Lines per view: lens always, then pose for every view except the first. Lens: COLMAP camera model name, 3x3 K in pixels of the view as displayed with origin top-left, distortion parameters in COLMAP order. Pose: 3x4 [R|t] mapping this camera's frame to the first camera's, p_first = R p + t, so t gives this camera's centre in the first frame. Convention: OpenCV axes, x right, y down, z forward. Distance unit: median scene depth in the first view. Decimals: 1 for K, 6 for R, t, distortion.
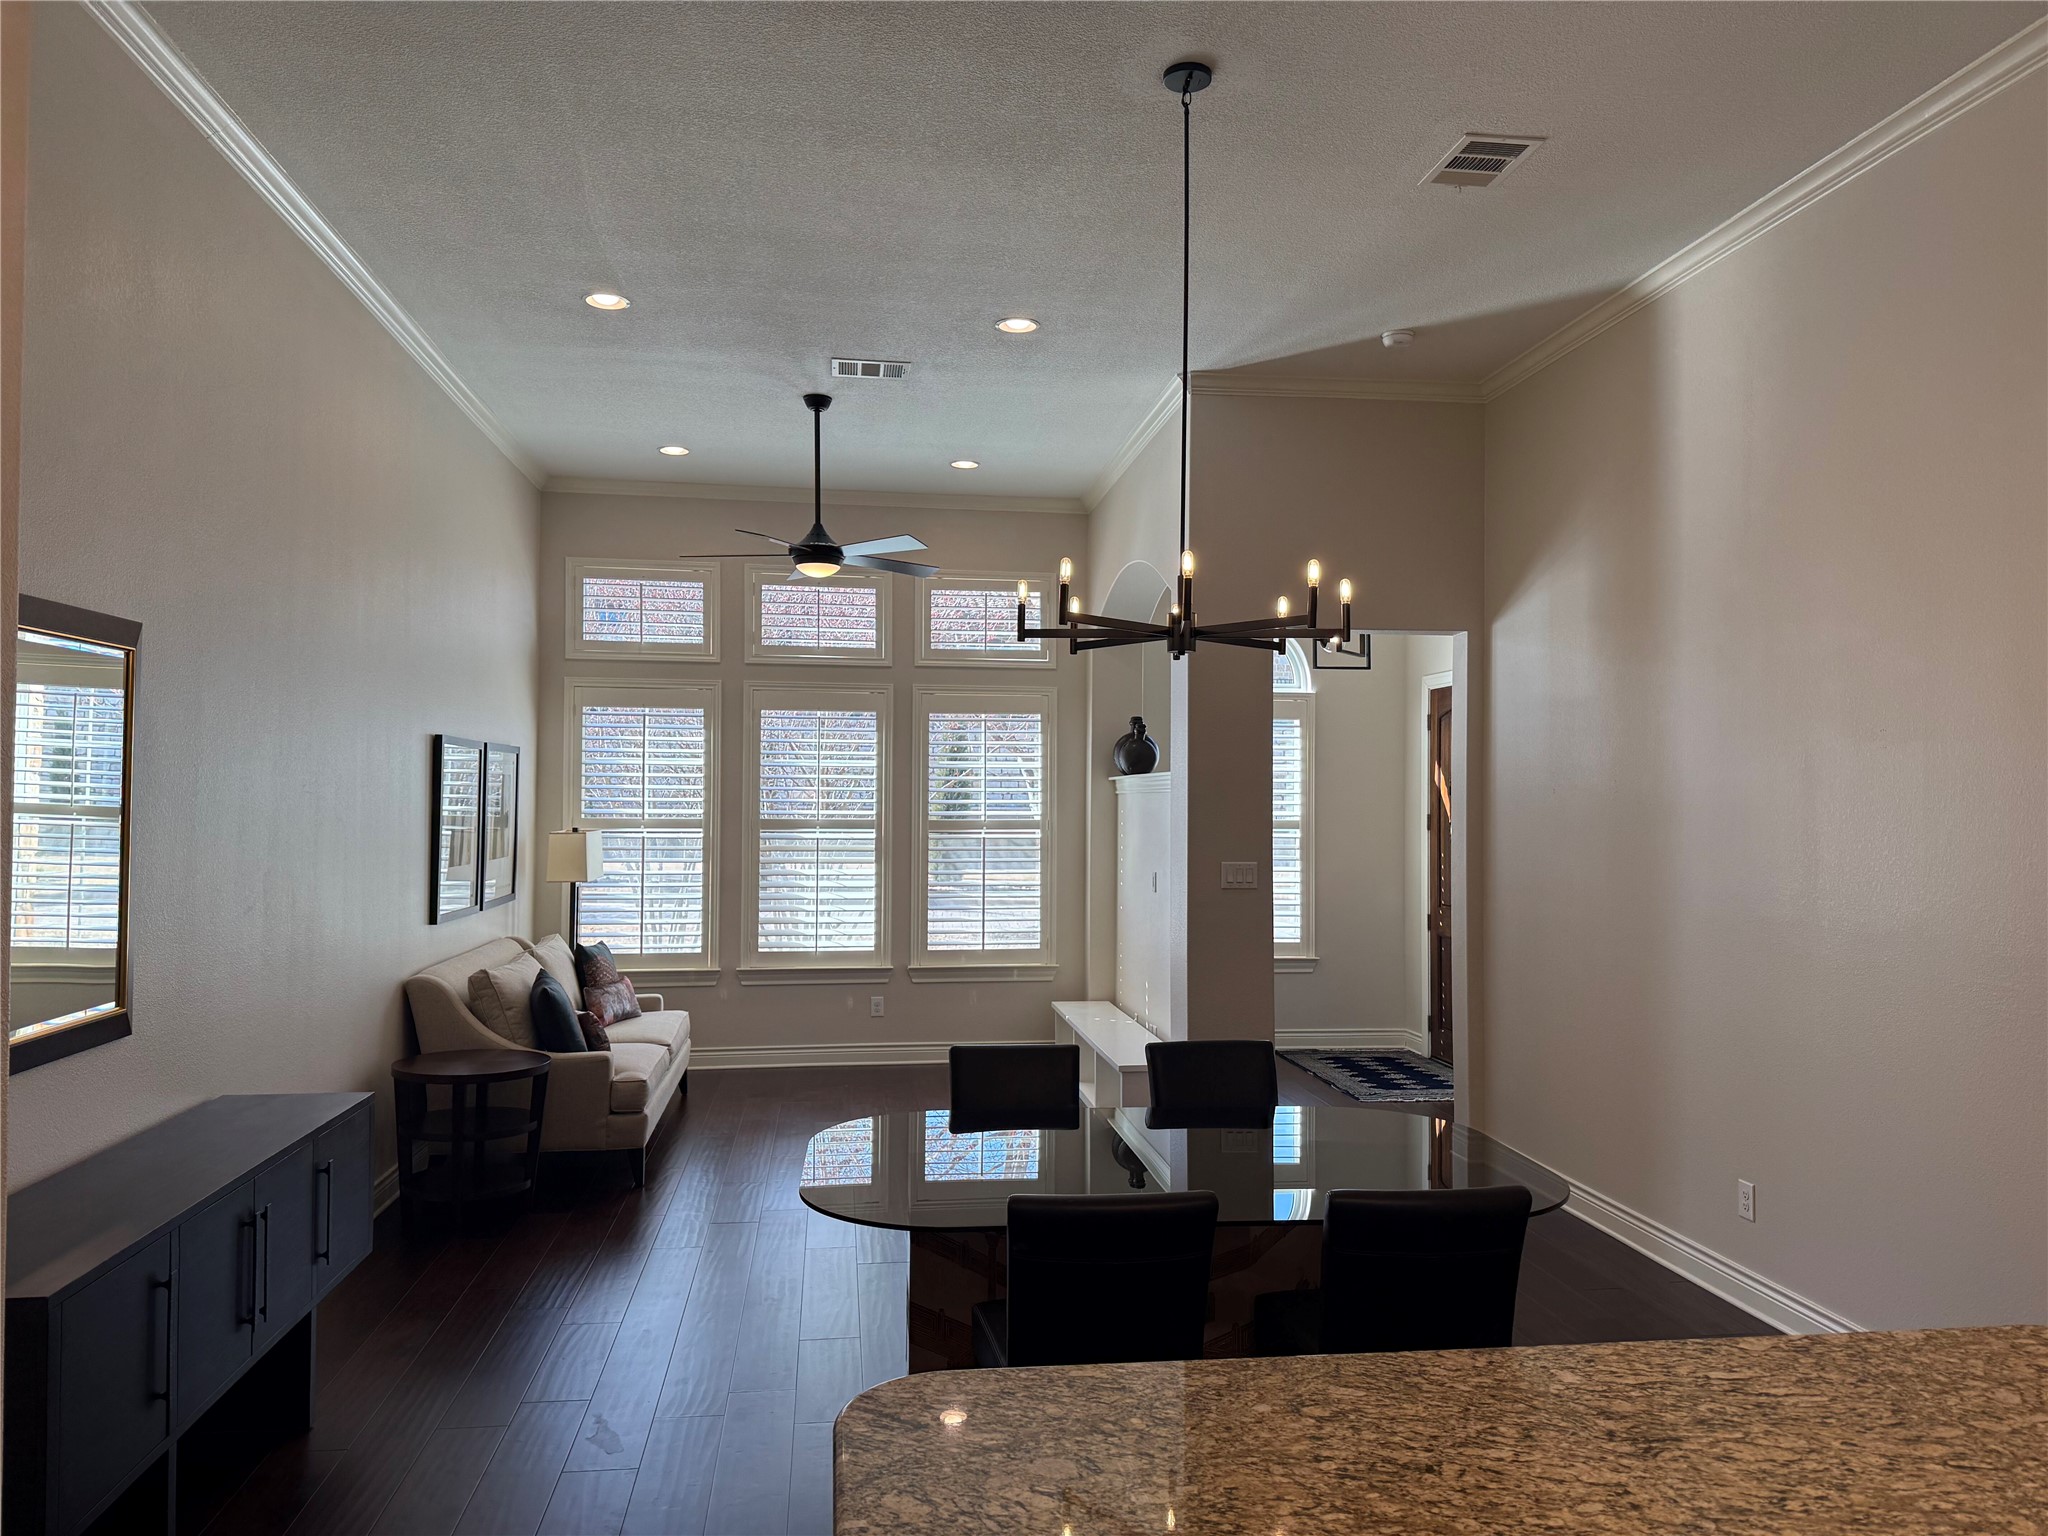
lens RADIAL K [[1431.5, 0, 1027.2], [0, 1431.5, 784.4], [0, 0, 1]] dist [0.018345, -0.020295]
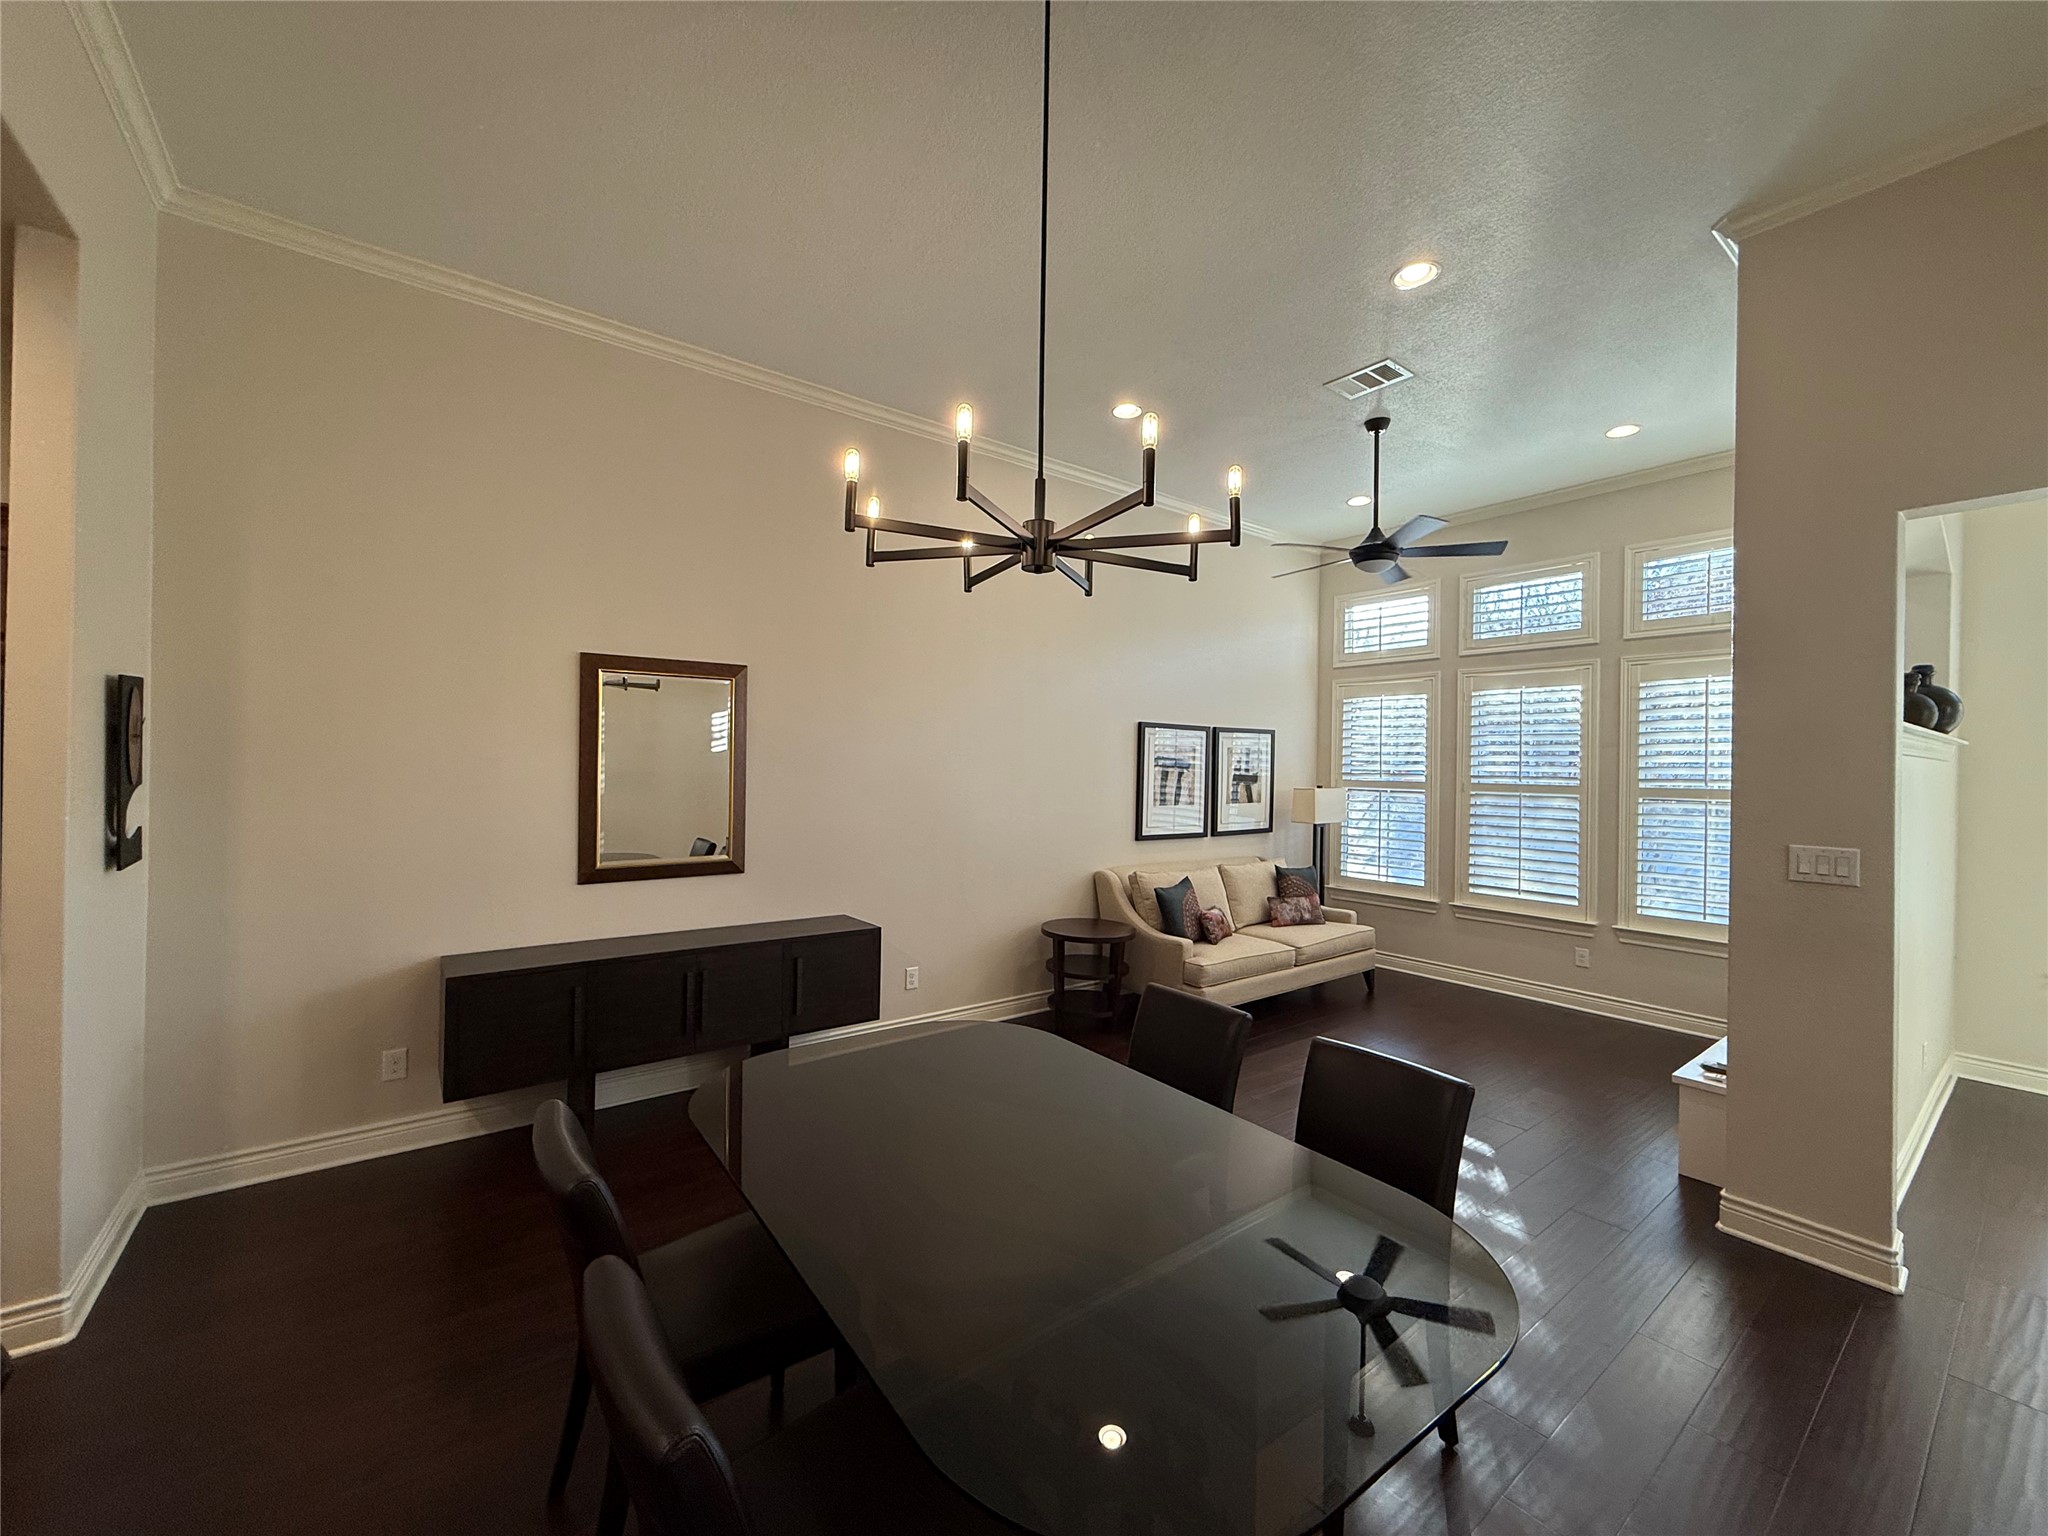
lens RADIAL K [[816.3, 0, 1016.8], [0, 816.3, 768.9], [0, 0, 1]] dist [-0.002808, 0.000126]
pose [[0.492715, 0.005742, -0.870172, 1.057293], [-0.002708, 0.999984, 0.005066, 0.046661], [0.870186, -0.000139, 0.492723, 1.514253]]
